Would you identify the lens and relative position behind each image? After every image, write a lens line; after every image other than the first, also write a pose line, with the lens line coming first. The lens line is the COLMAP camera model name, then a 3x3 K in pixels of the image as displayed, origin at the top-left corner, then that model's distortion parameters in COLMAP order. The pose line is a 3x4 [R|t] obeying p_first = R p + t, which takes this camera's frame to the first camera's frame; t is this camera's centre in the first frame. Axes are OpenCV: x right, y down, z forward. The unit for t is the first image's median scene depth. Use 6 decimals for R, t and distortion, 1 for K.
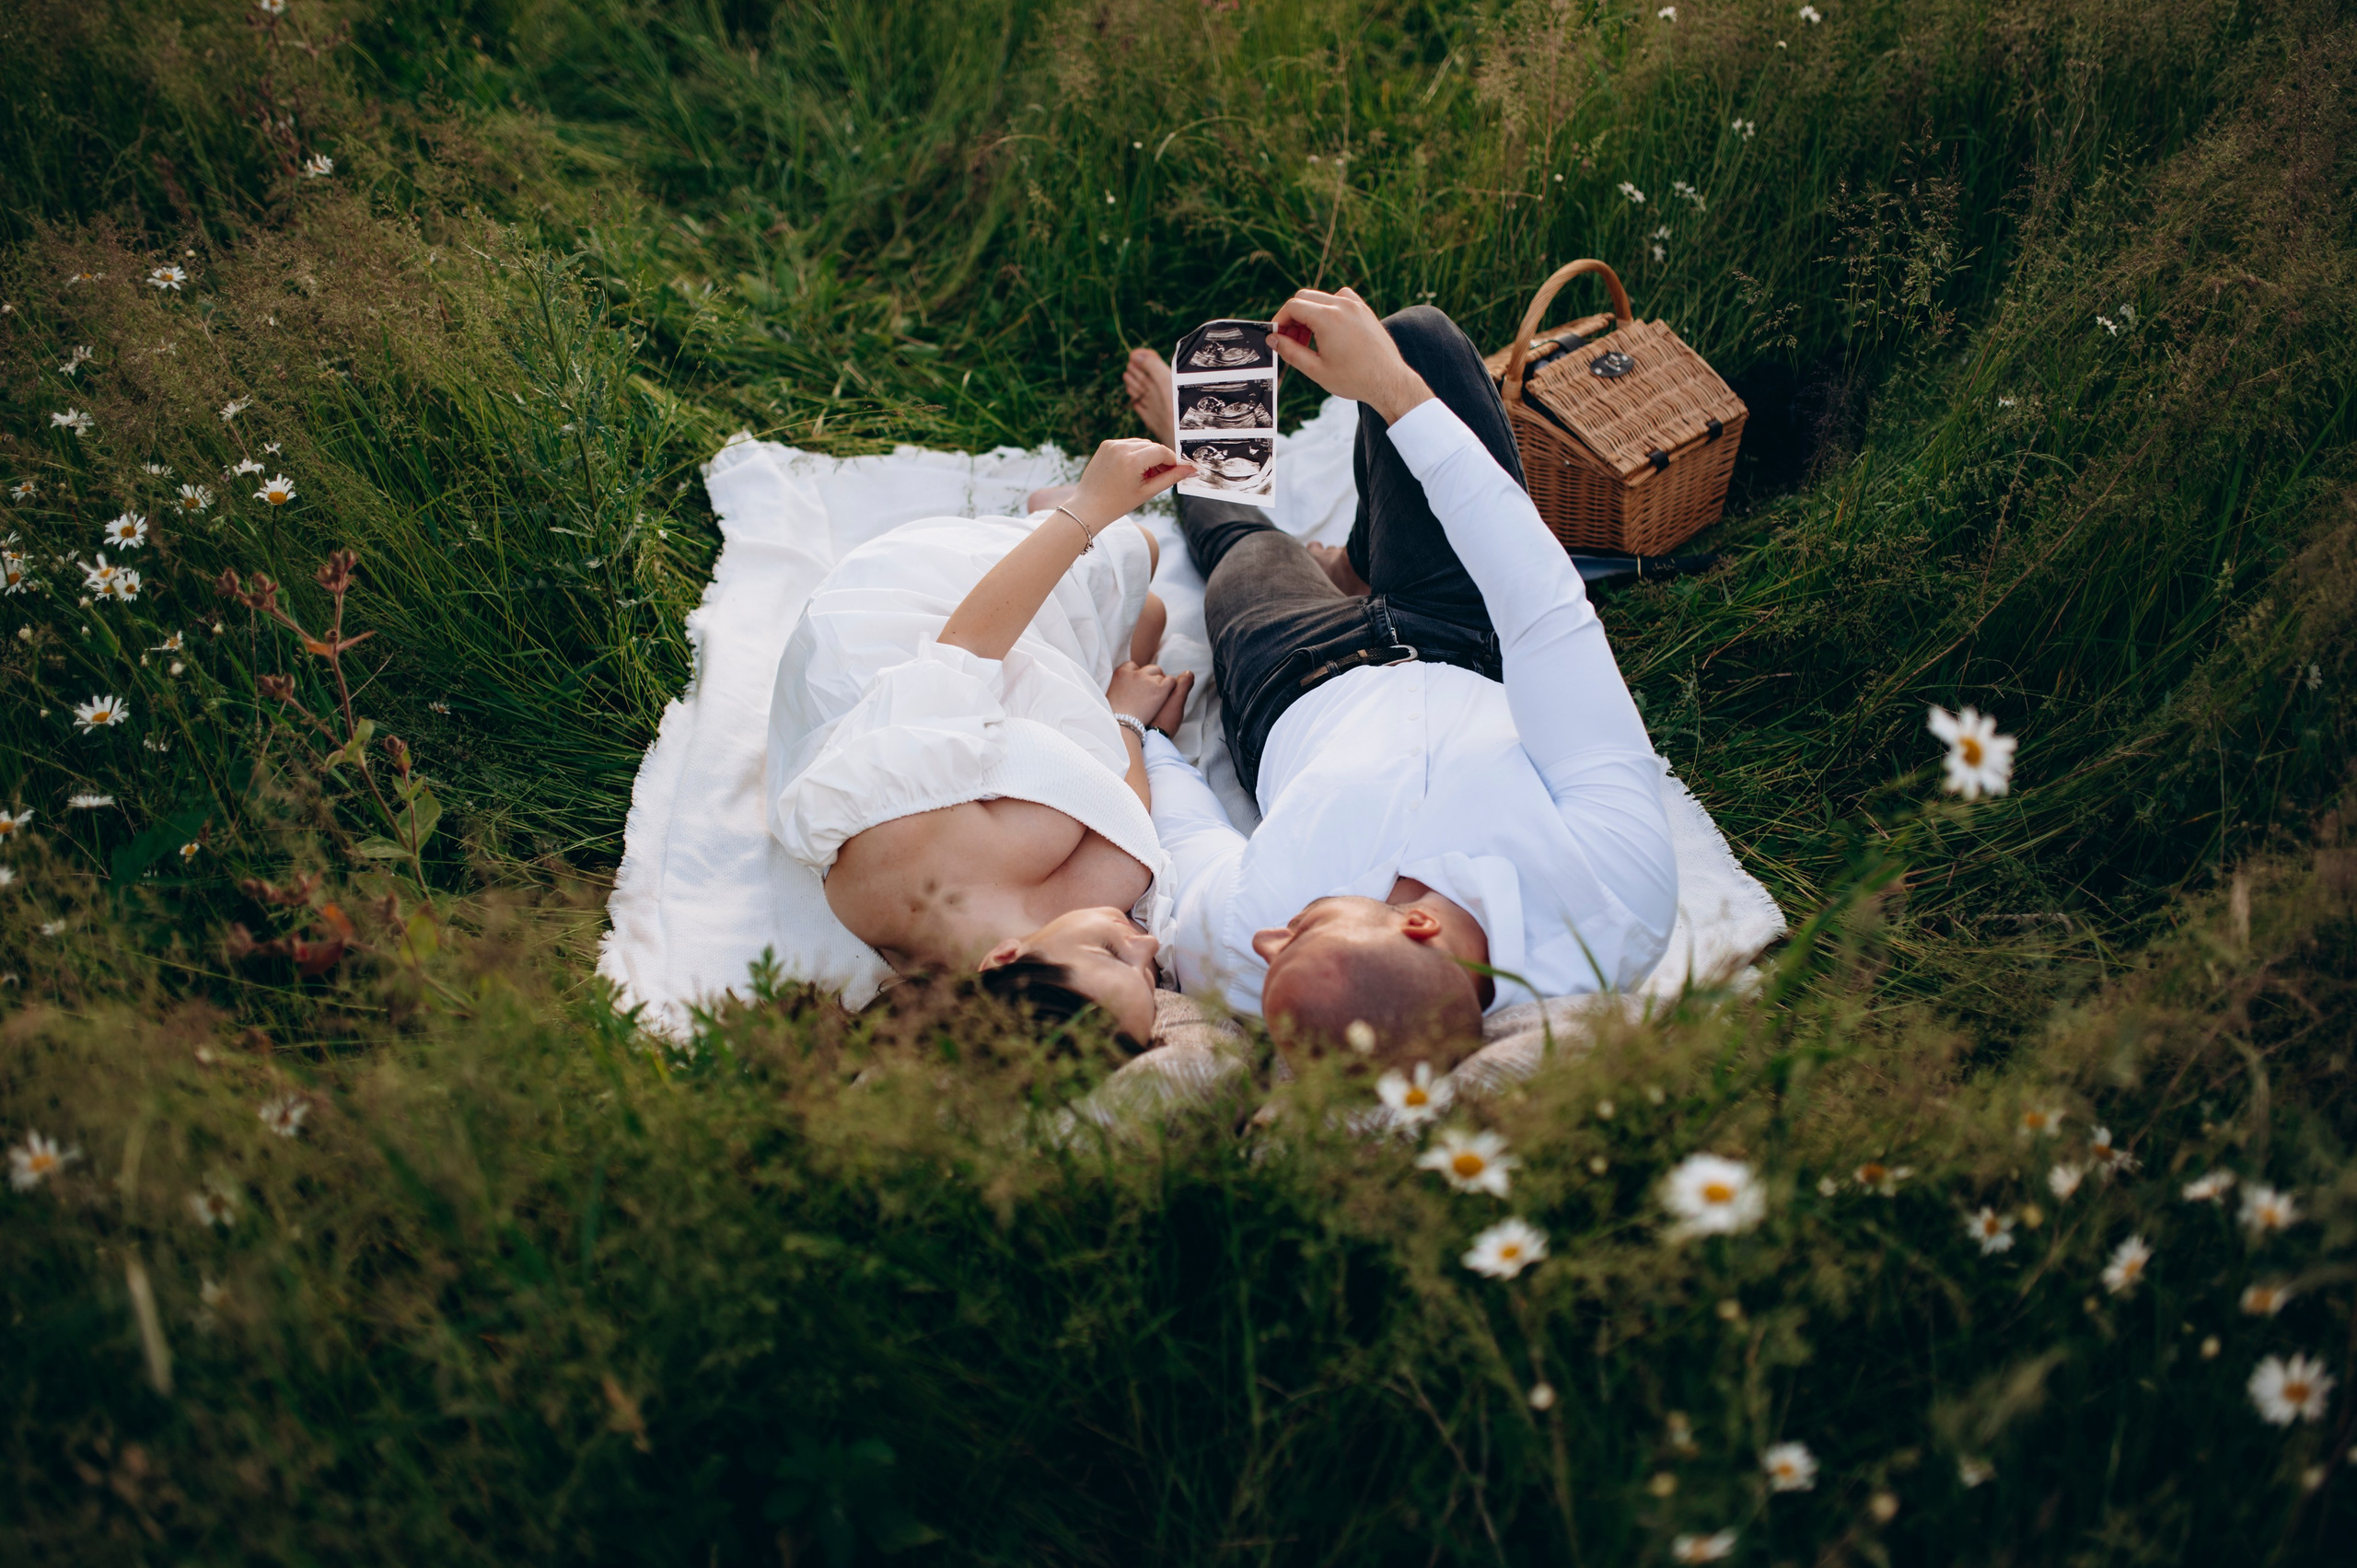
lens RADIAL K [[2288.7, 0, 1186.4], [0, 2288.7, 772.9], [0, 0, 1]] dist [-0.012825, 0.000000]
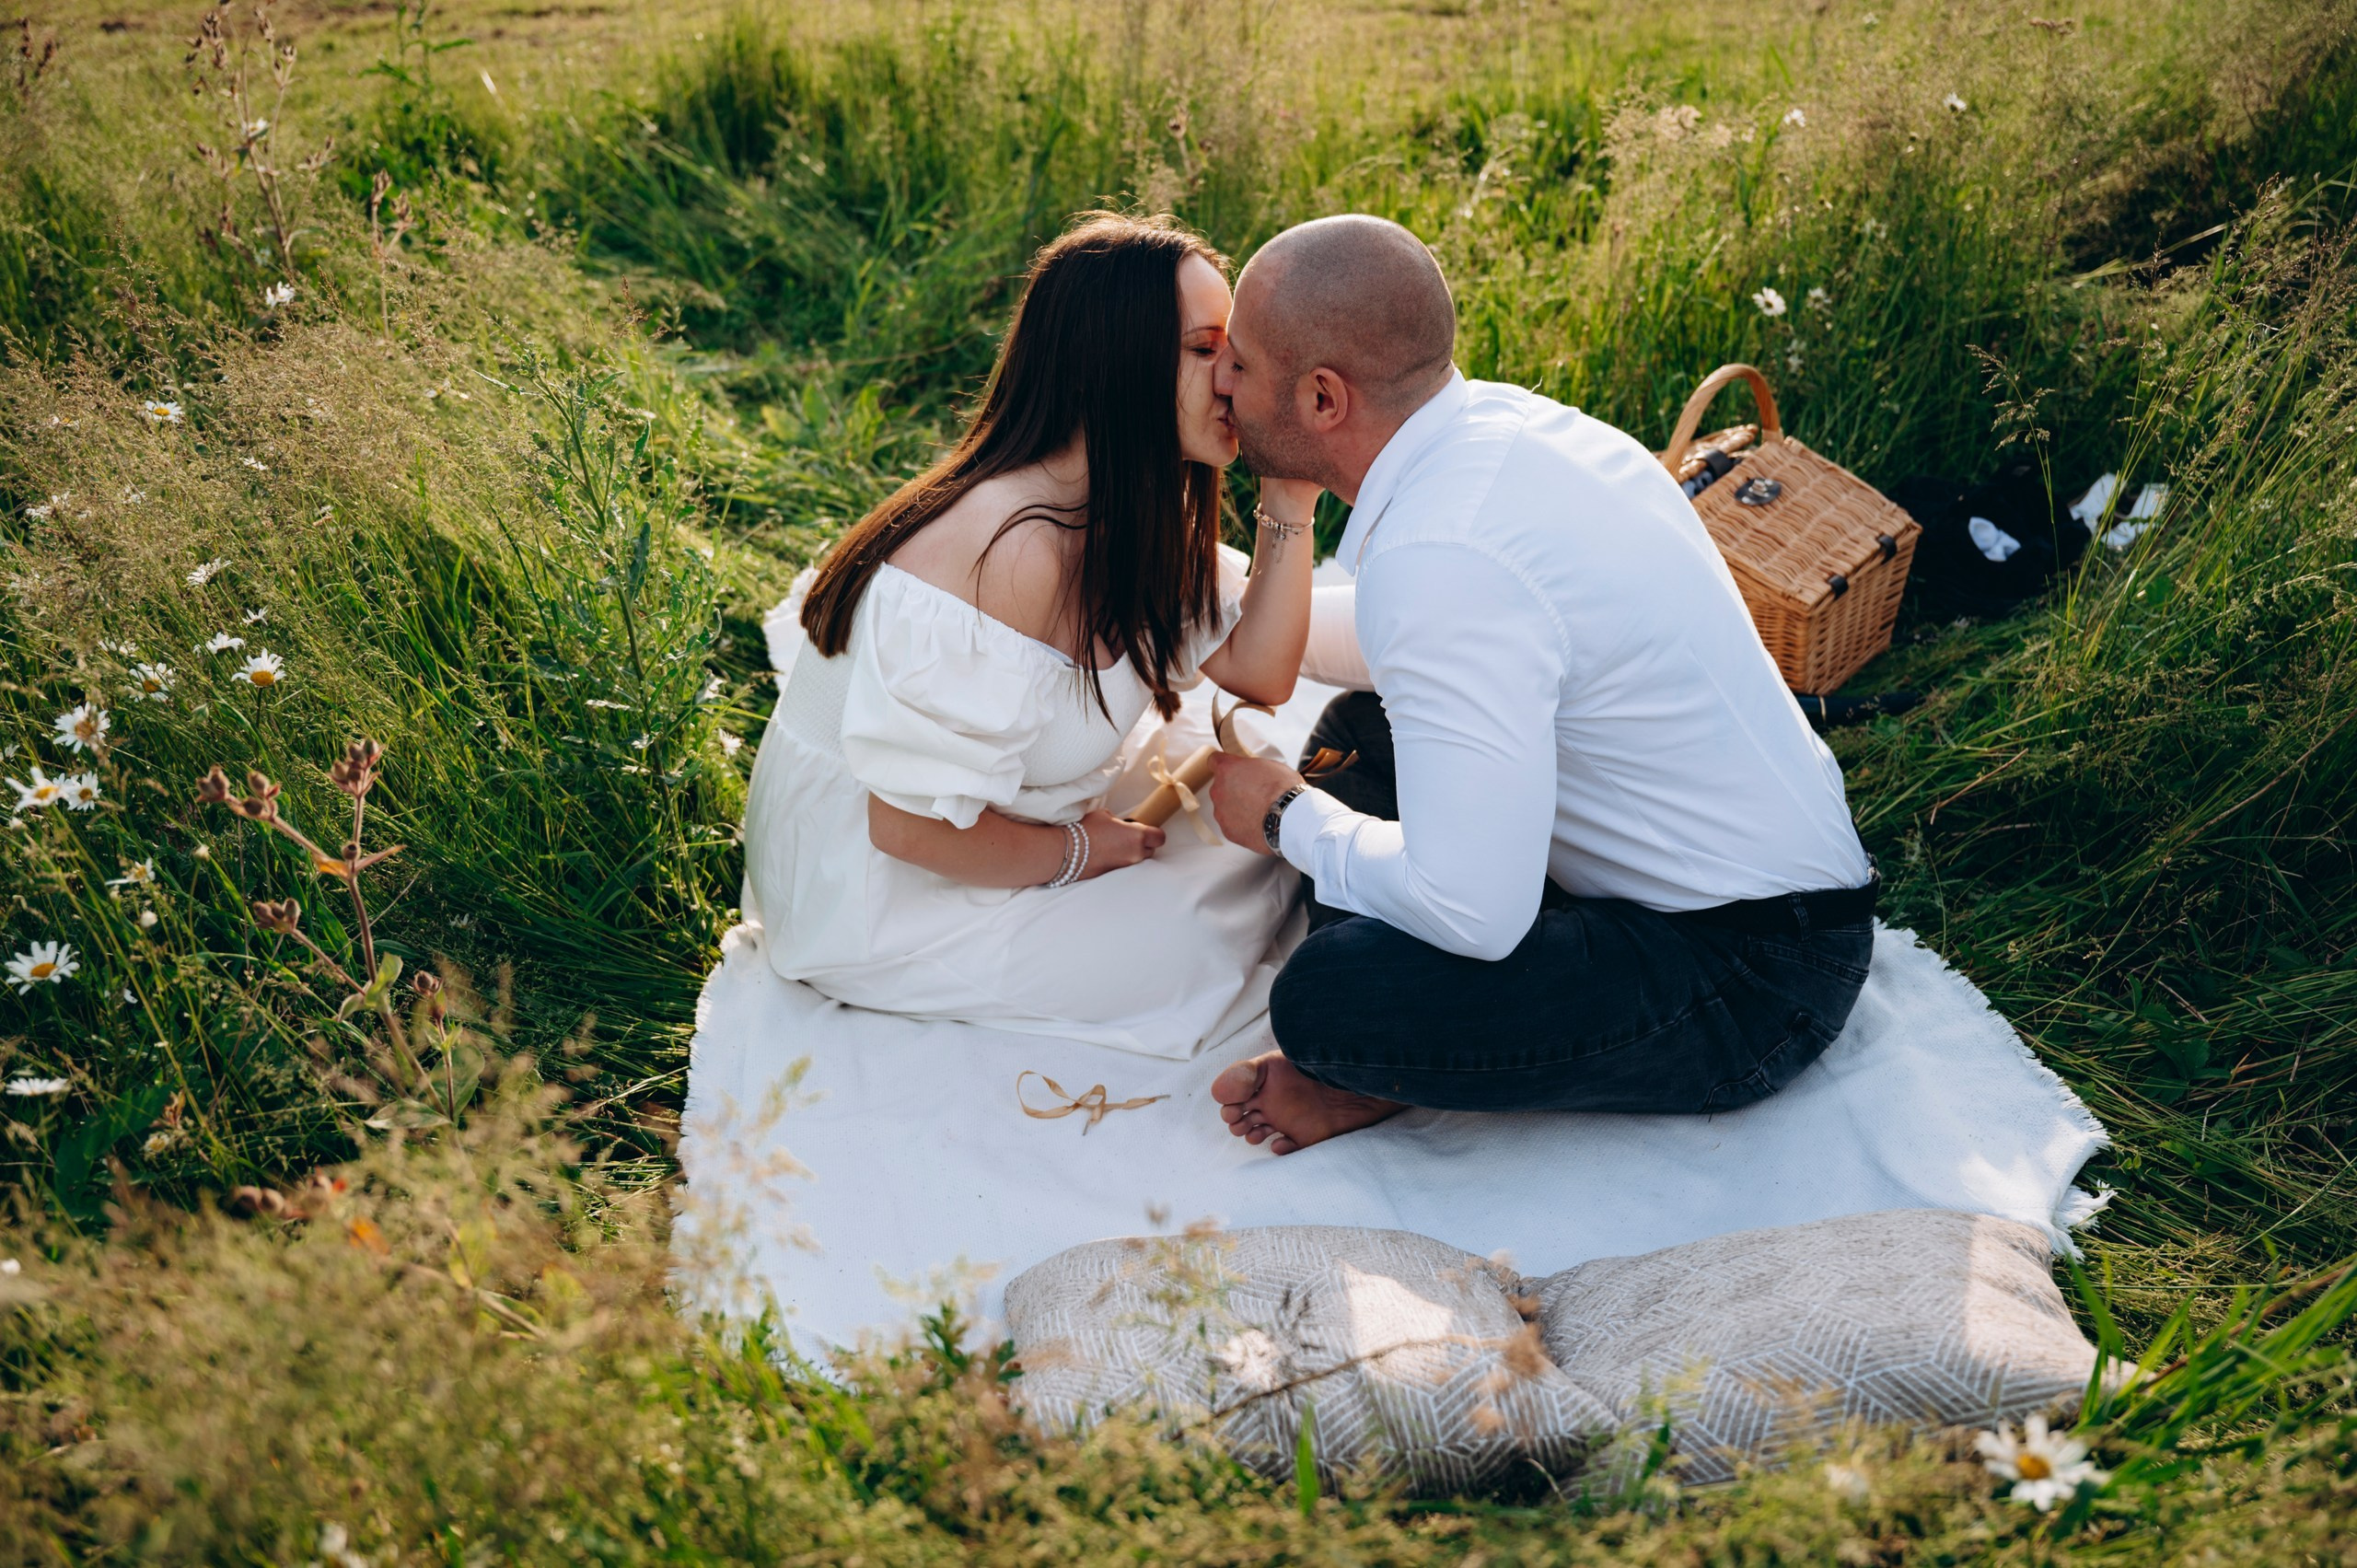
lens RADIAL K [[2221.8, 0, 1190.0], [0, 2221.8, 792.7], [0, 0, 1]] dist [0.018935, 0.000000]
pose [[0.999031, -0.032429, 0.029743, -0.071177], [0.033999, 0.997968, -0.053892, -0.018627], [-0.027935, 0.054851, 0.998104, 0.152026]]
